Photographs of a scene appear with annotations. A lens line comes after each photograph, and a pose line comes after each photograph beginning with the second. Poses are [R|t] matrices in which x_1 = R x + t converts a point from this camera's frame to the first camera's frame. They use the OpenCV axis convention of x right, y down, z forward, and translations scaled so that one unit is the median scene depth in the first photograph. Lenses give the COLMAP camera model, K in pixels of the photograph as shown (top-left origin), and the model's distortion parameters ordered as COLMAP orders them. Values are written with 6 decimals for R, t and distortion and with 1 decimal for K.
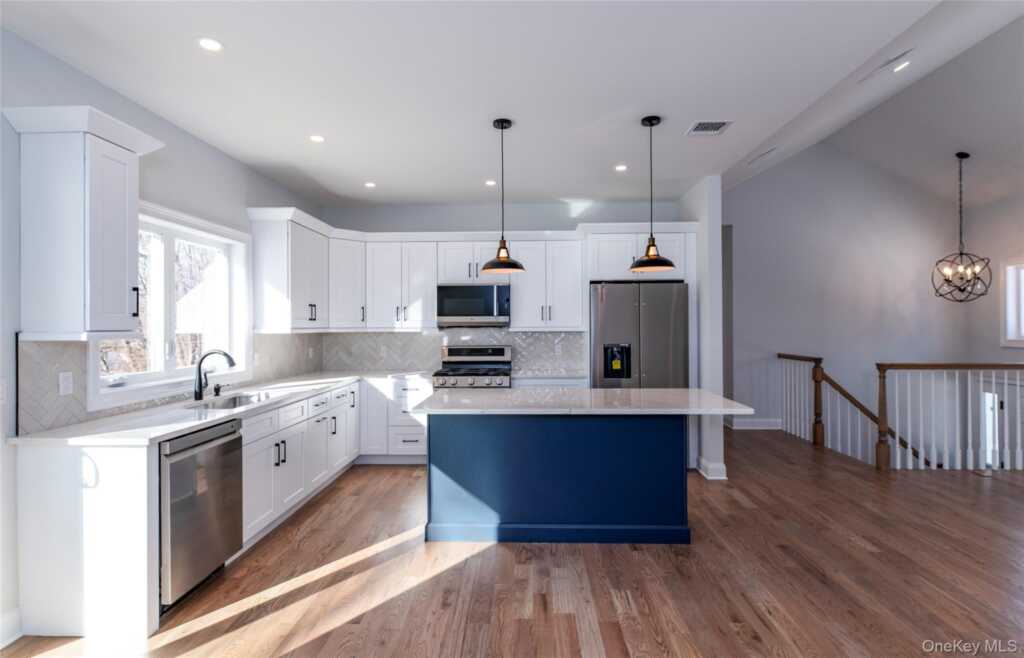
lens RADIAL K [[512.6, 0, 509.8], [0, 512.6, 323.6], [0, 0, 1]] dist [0.003118, 0.000658]
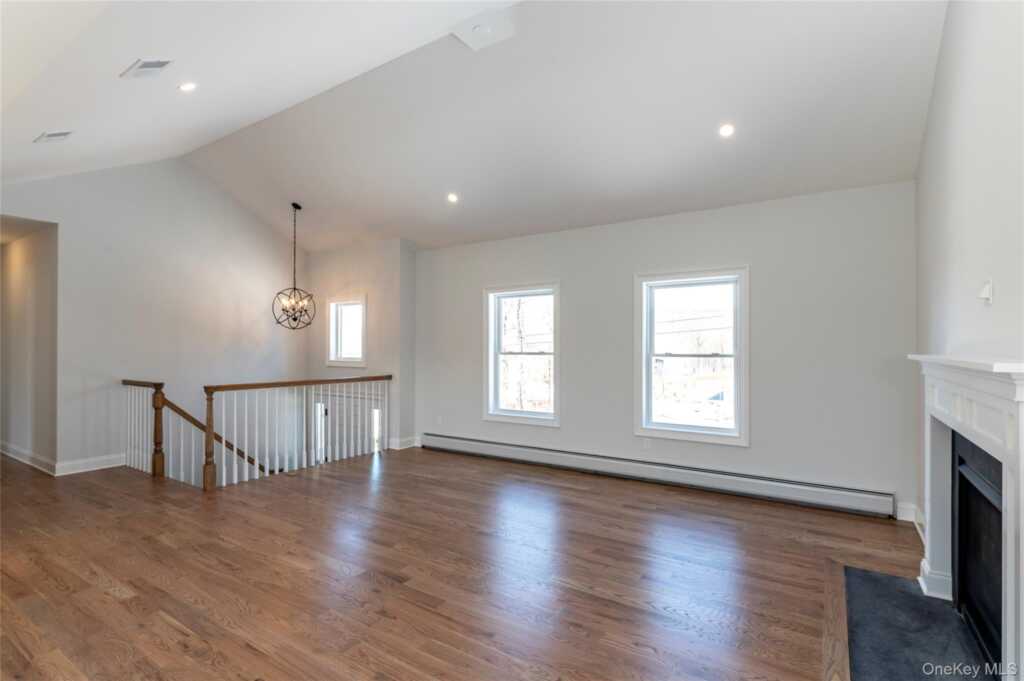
lens RADIAL K [[490.1, 0, 511.0], [0, 490.1, 345.9], [0, 0, 1]] dist [-0.000087, -0.000201]
pose [[0.513653, 0.010593, 0.857933, 0.162188], [-0.009430, 0.999933, -0.006700, -0.000799], [-0.857946, -0.004649, 0.513719, -0.010405]]
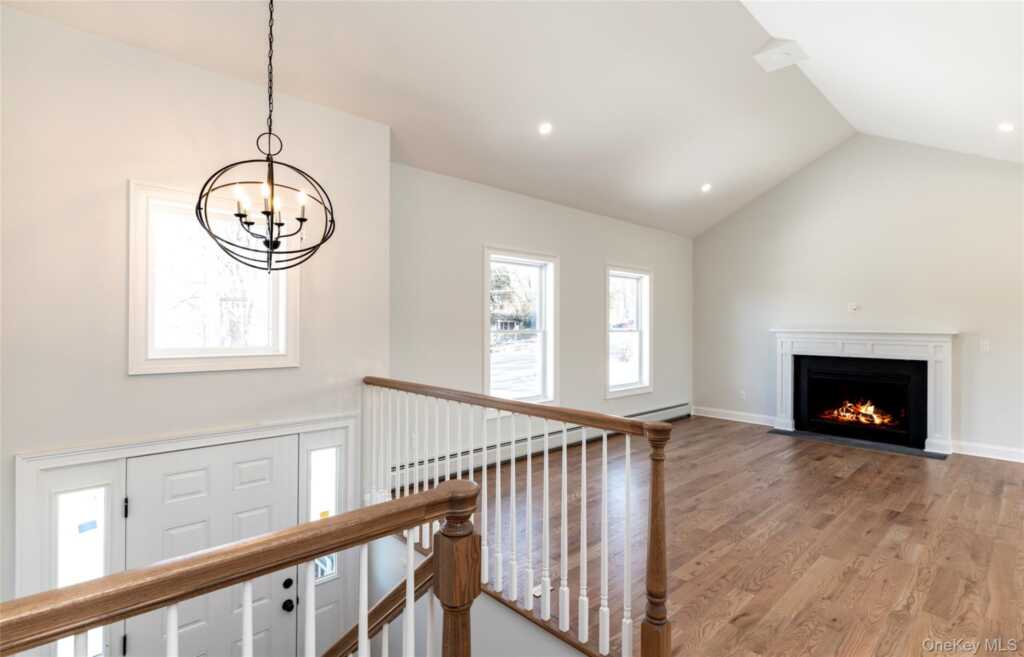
lens RADIAL K [[495.0, 0, 512.0], [0, 495.0, 328.5], [0, 0, 1]] dist [-0.000185, -0.000484]
pose [[-0.720332, -0.001678, 0.693627, 0.443851], [-0.004782, 0.999985, -0.002546, 0.004953], [-0.693613, -0.005151, -0.720330, 1.109674]]
